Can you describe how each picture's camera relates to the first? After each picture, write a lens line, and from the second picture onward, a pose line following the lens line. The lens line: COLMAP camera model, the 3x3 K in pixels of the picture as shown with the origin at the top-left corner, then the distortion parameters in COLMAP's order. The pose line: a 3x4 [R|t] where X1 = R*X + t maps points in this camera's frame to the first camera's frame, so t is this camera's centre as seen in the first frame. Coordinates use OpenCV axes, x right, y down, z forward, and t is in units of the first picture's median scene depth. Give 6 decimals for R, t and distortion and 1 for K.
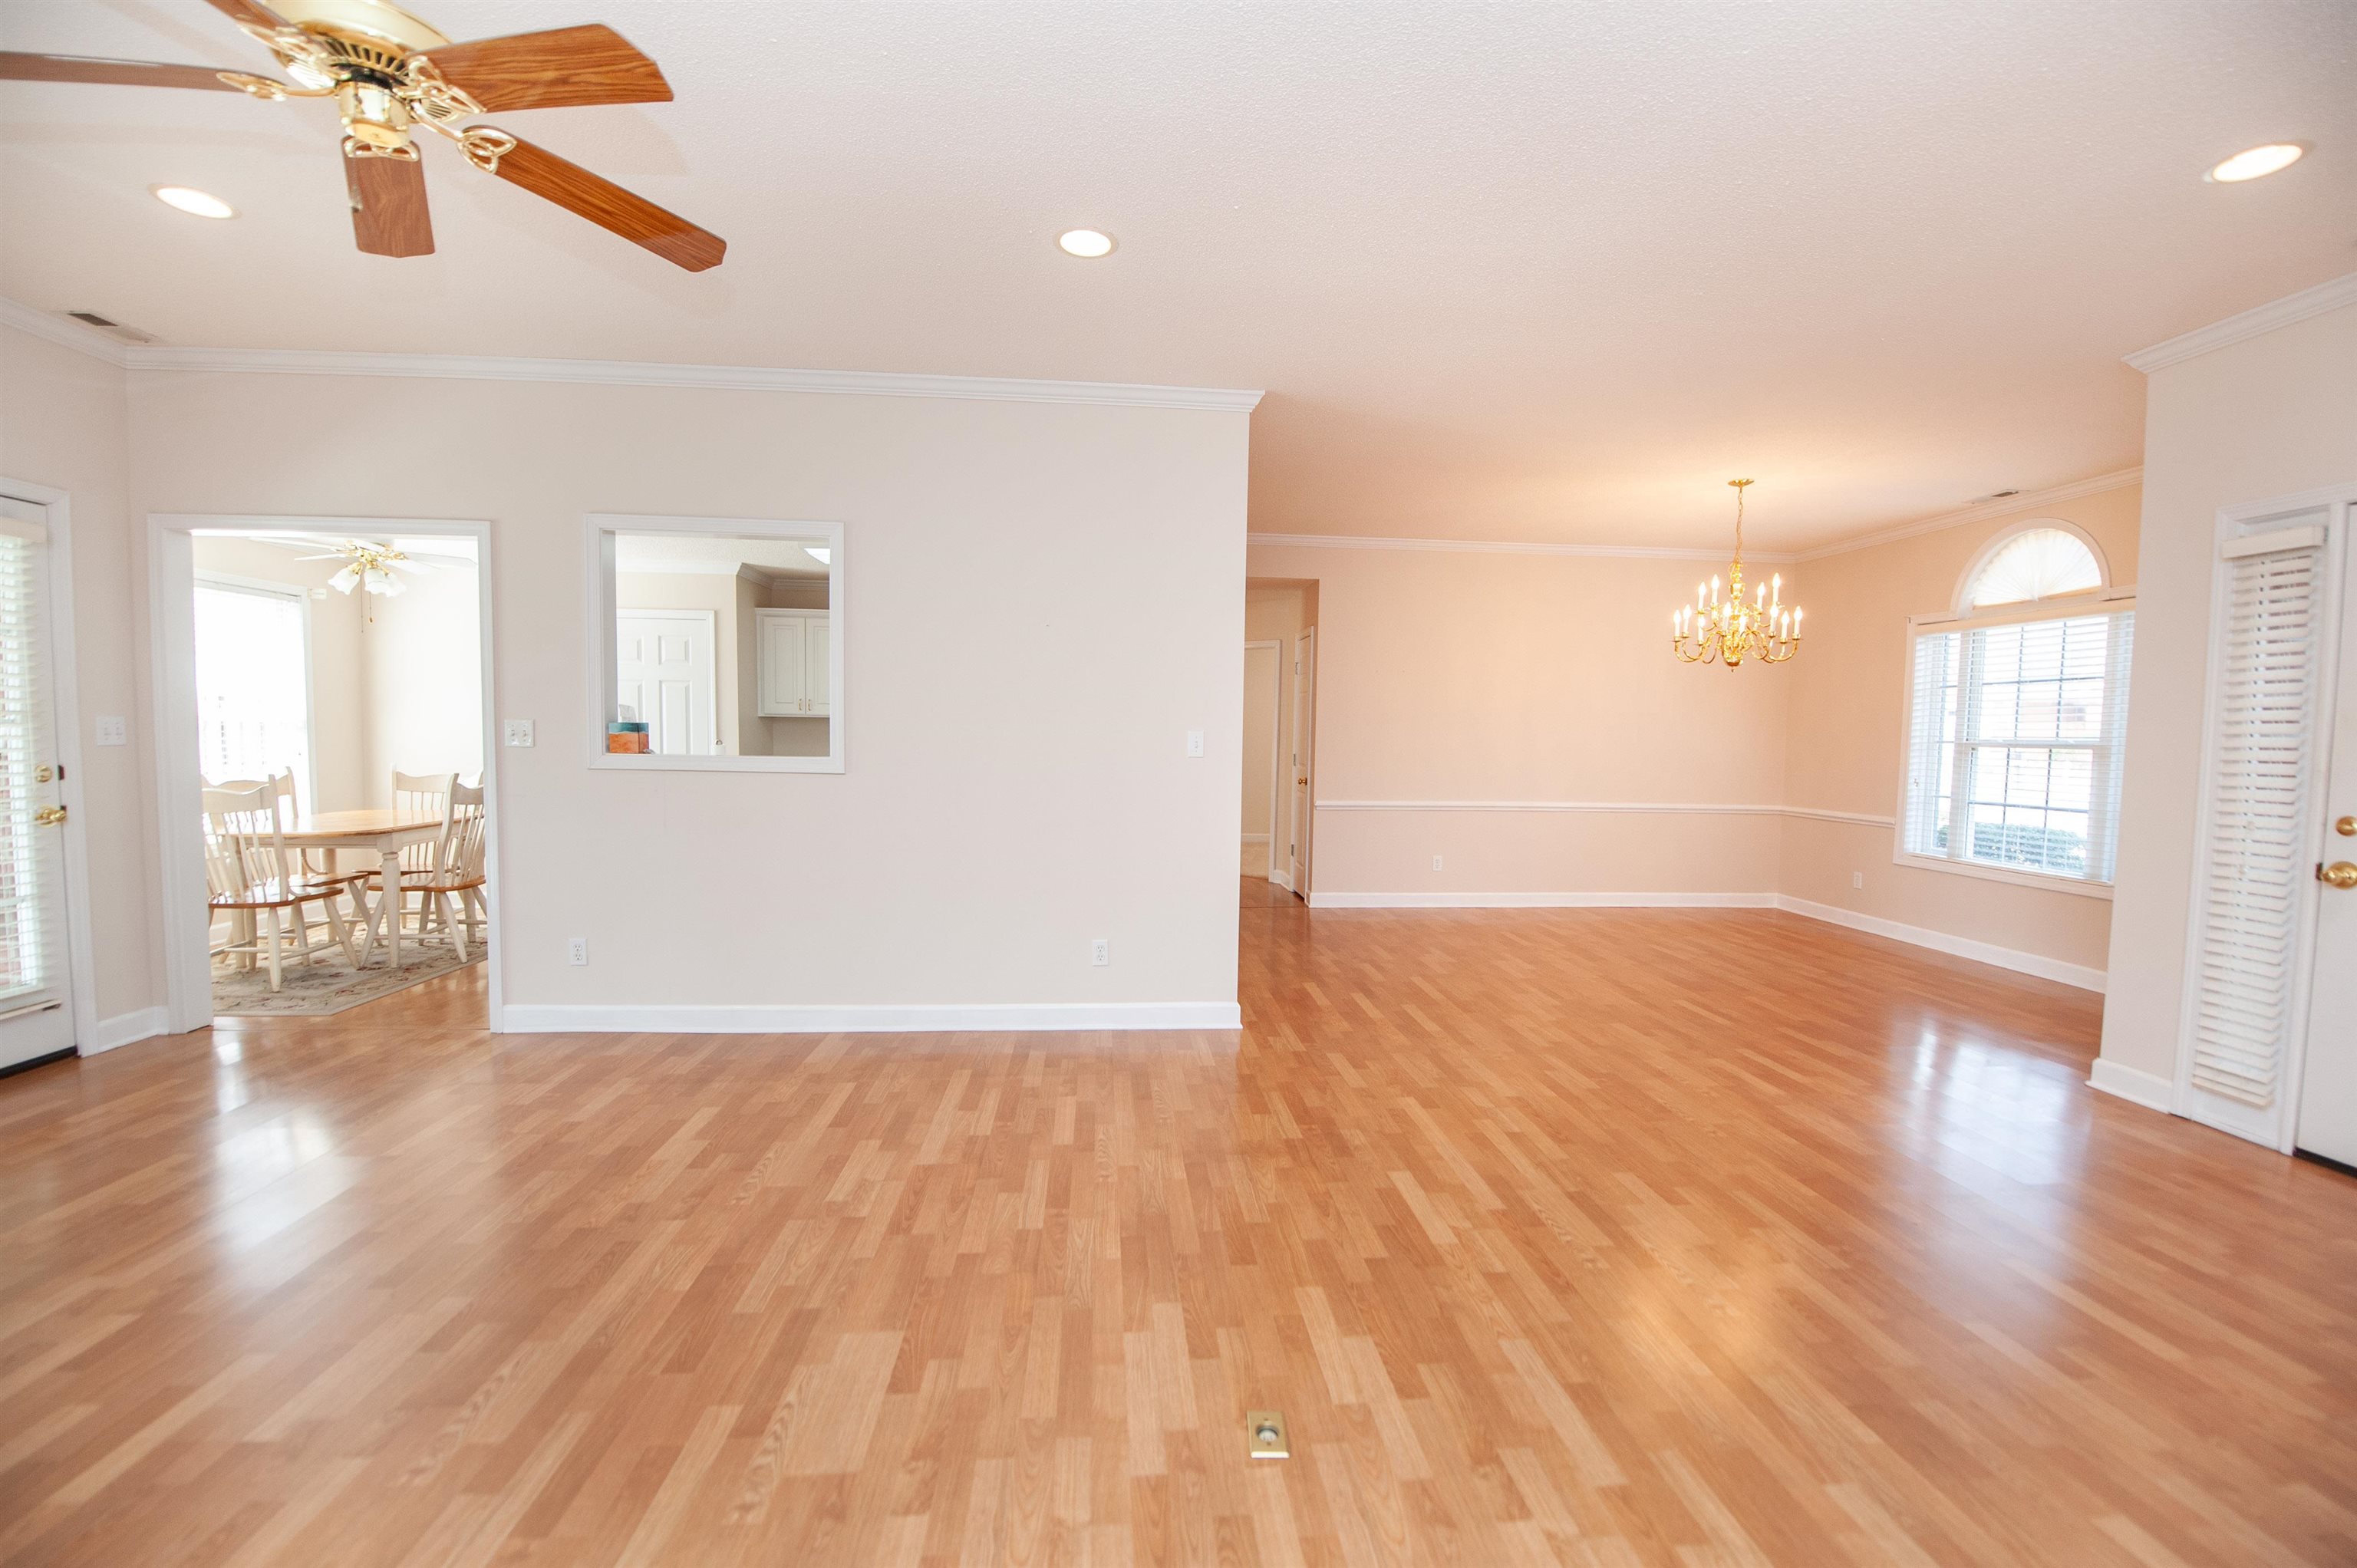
lens RADIAL K [[951.6, 0, 1184.2], [0, 951.6, 788.7], [0, 0, 1]] dist [-0.010483, -0.006326]
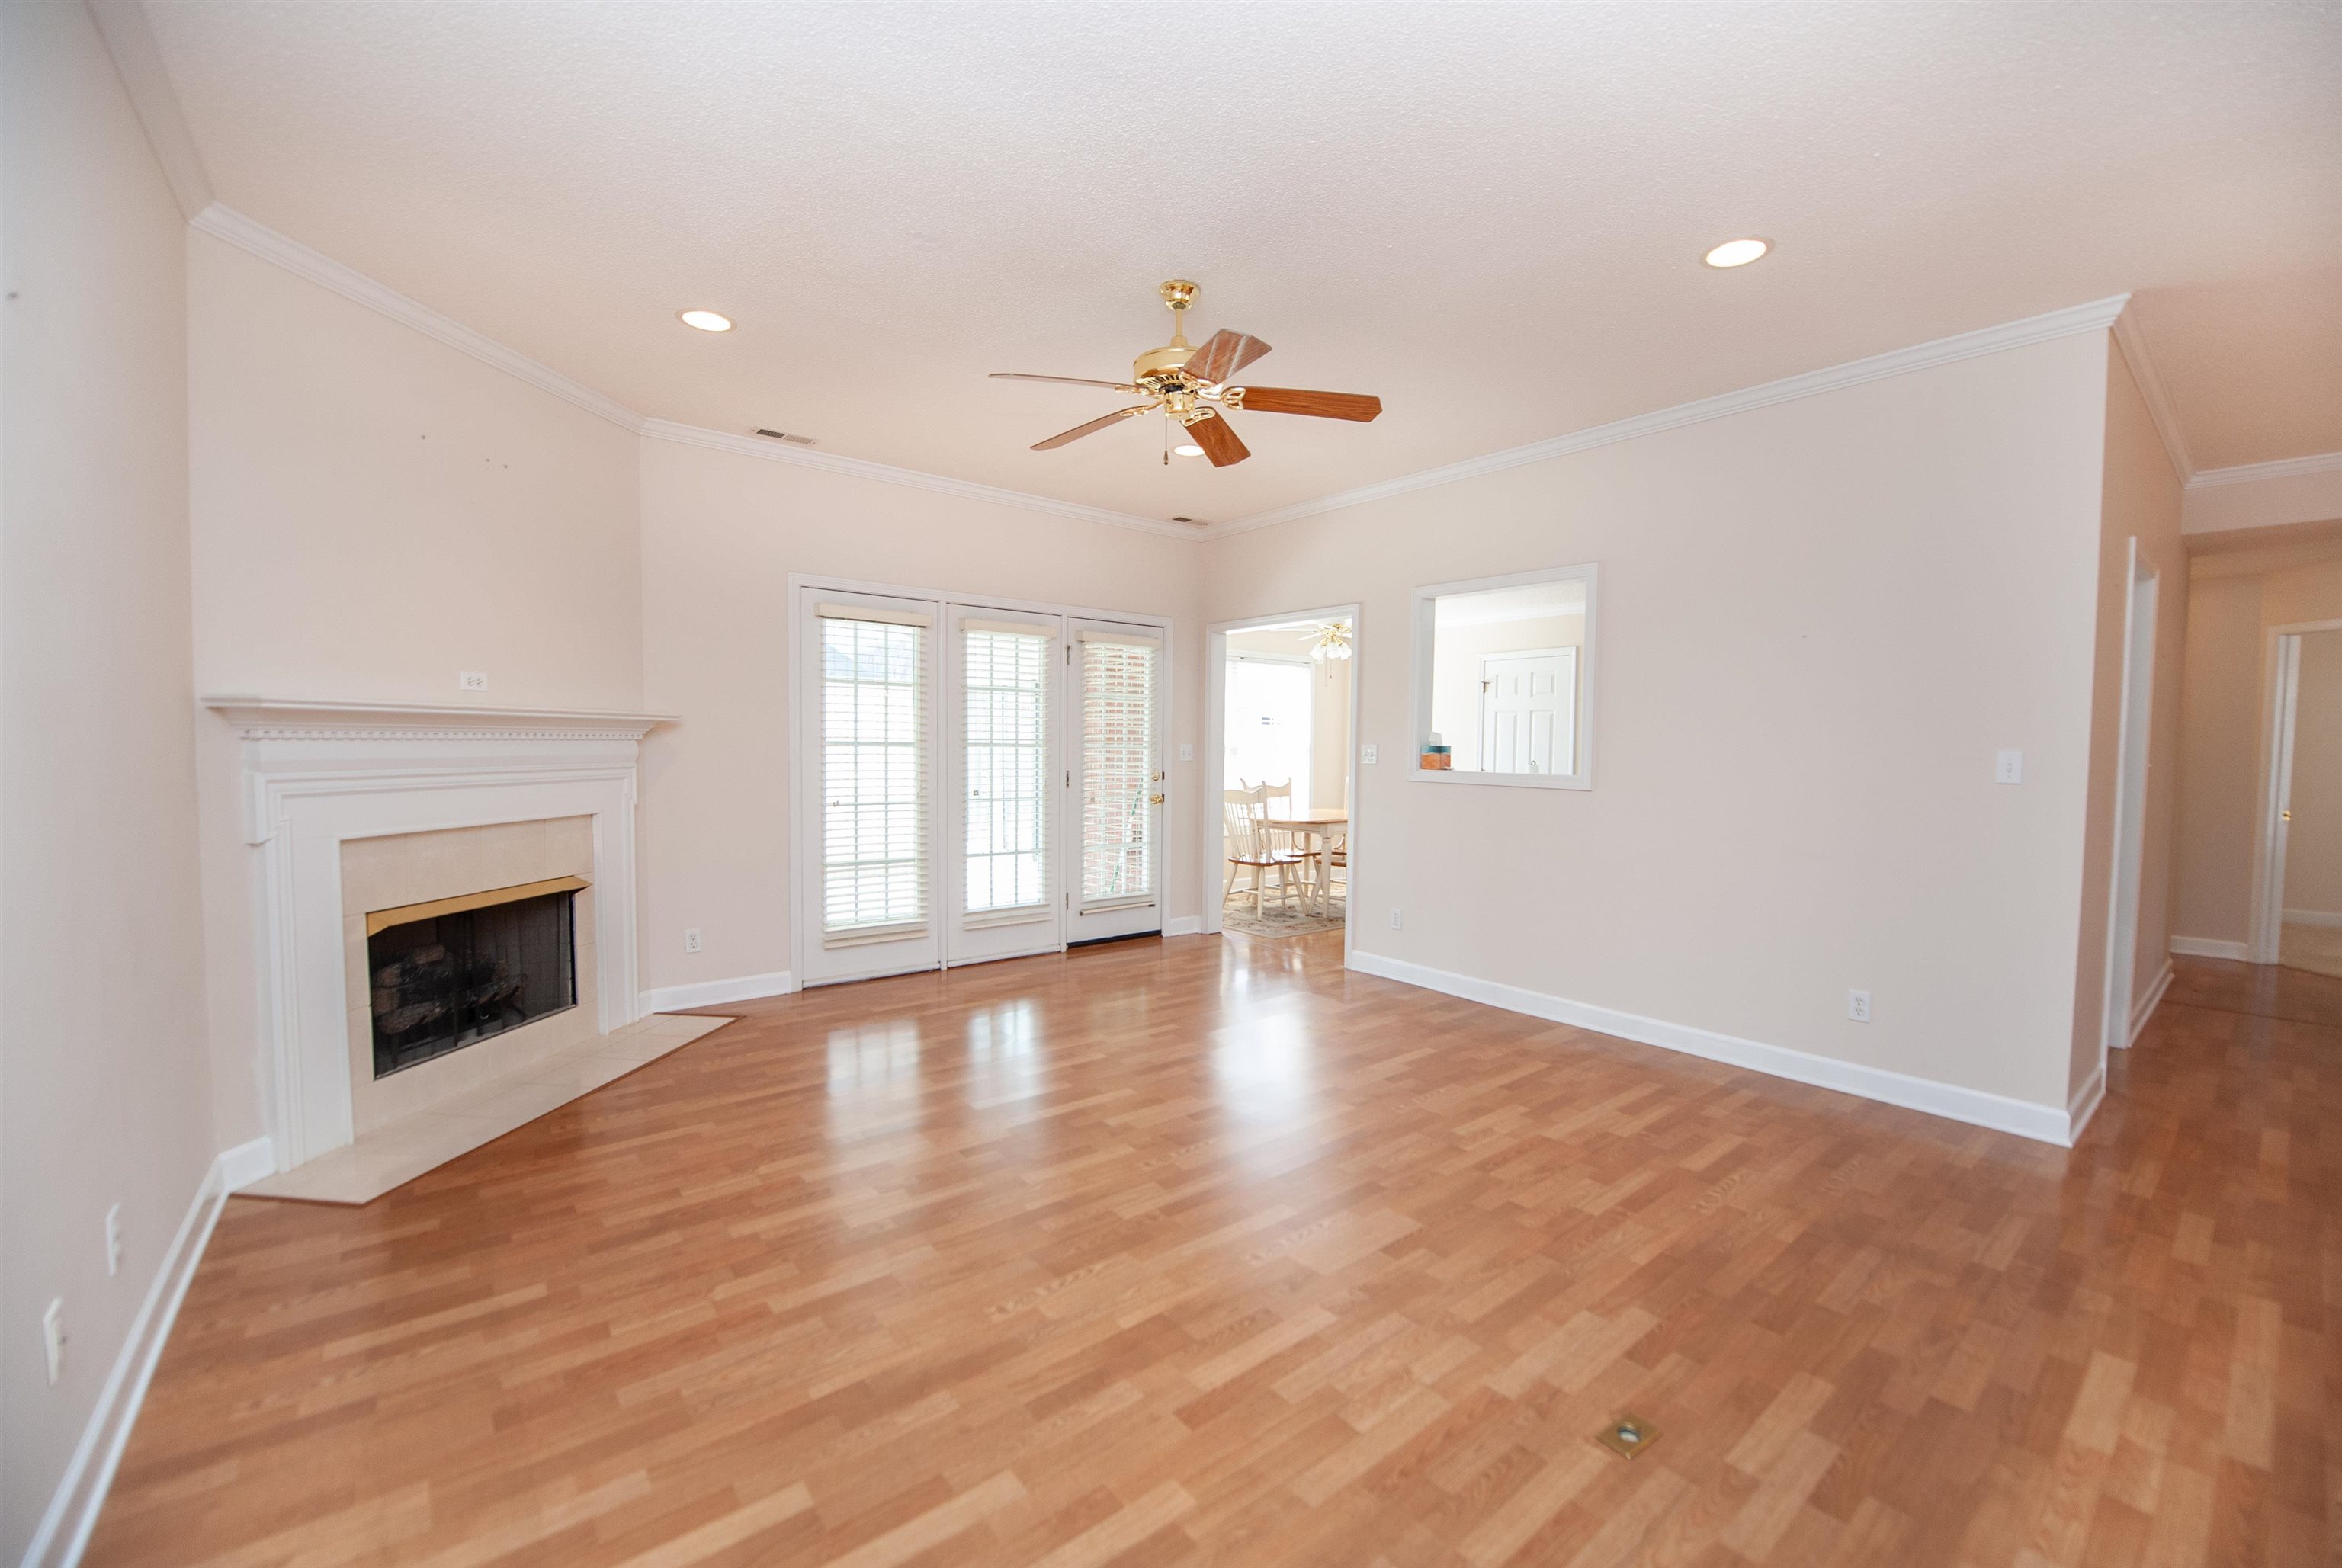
lens RADIAL K [[940.7, 0, 1189.4], [0, 940.7, 786.5], [0, 0, 1]] dist [-0.016585, -0.003024]
pose [[0.566786, 0.026001, -0.823455, 0.325509], [-0.051094, 0.998687, -0.003634, 0.008275], [0.822279, 0.044134, 0.567371, 0.009214]]
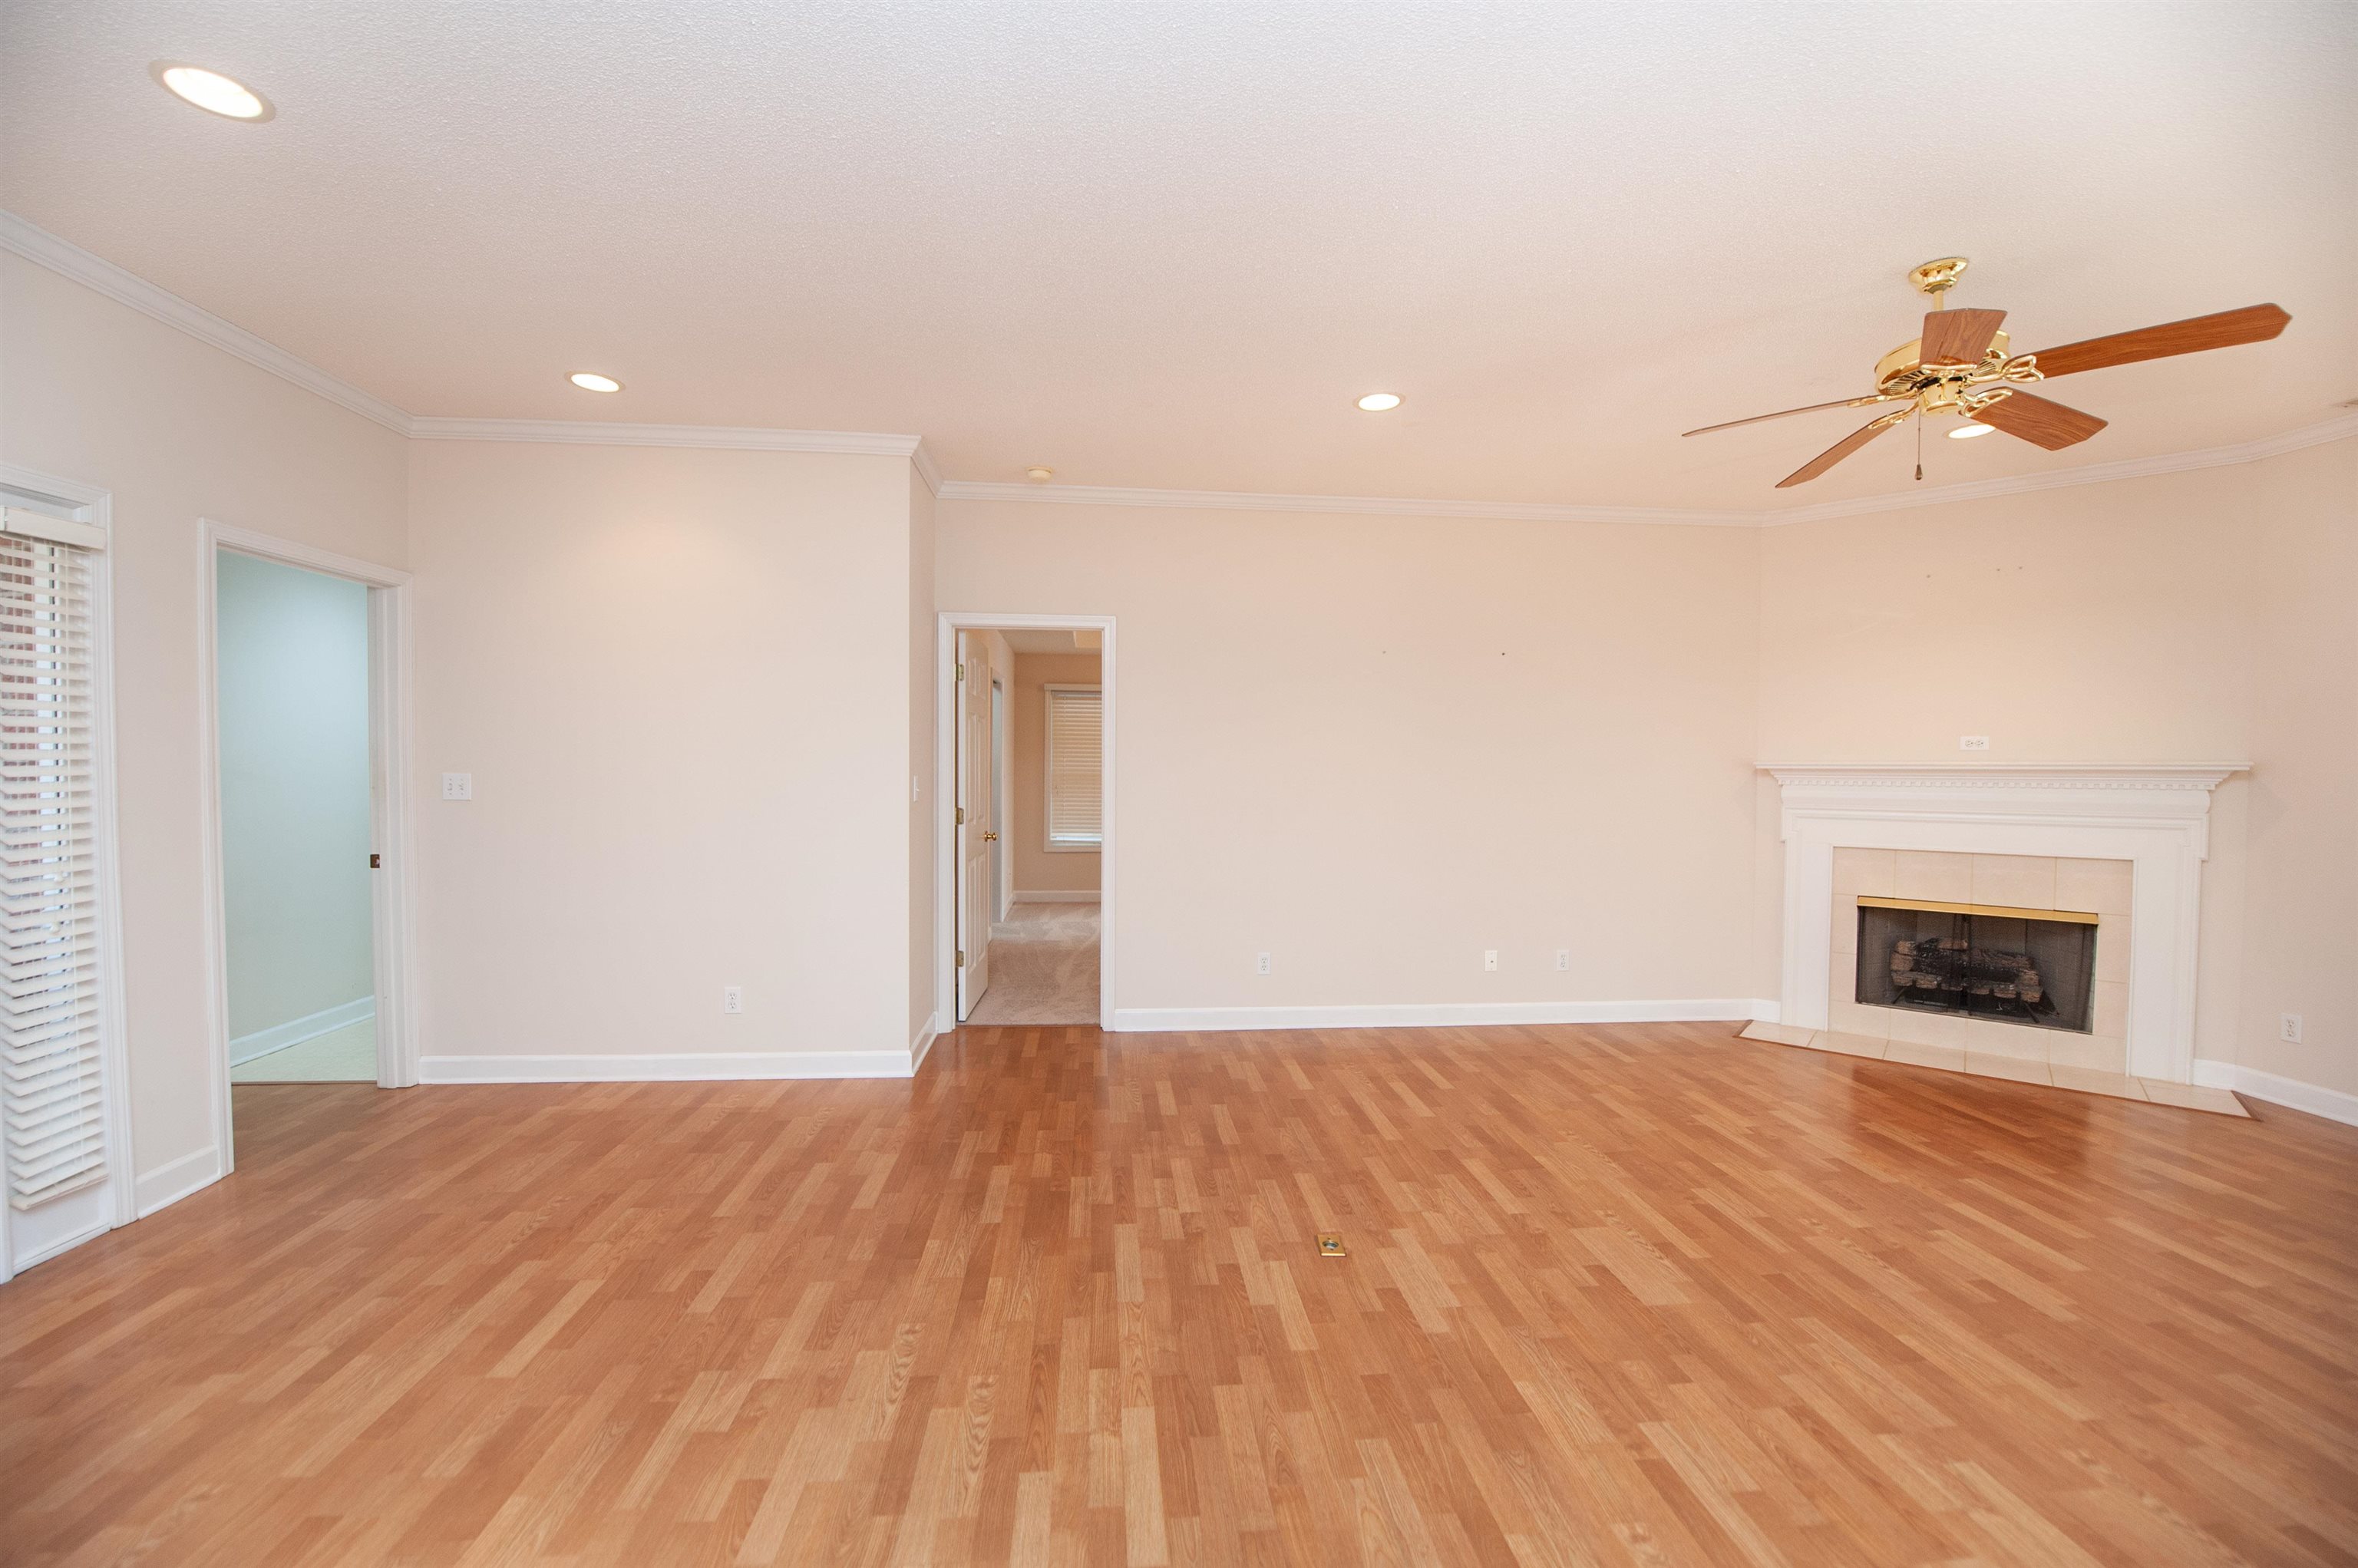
lens RADIAL K [[941.2, 0, 1180.7], [0, 941.2, 791.3], [0, 0, 1]] dist [-0.020955, -0.000542]
pose [[-0.999747, -0.022331, -0.002775, 0.183720], [-0.022488, 0.995866, 0.088002, -0.093693], [0.000798, 0.088042, -0.996116, 1.278432]]
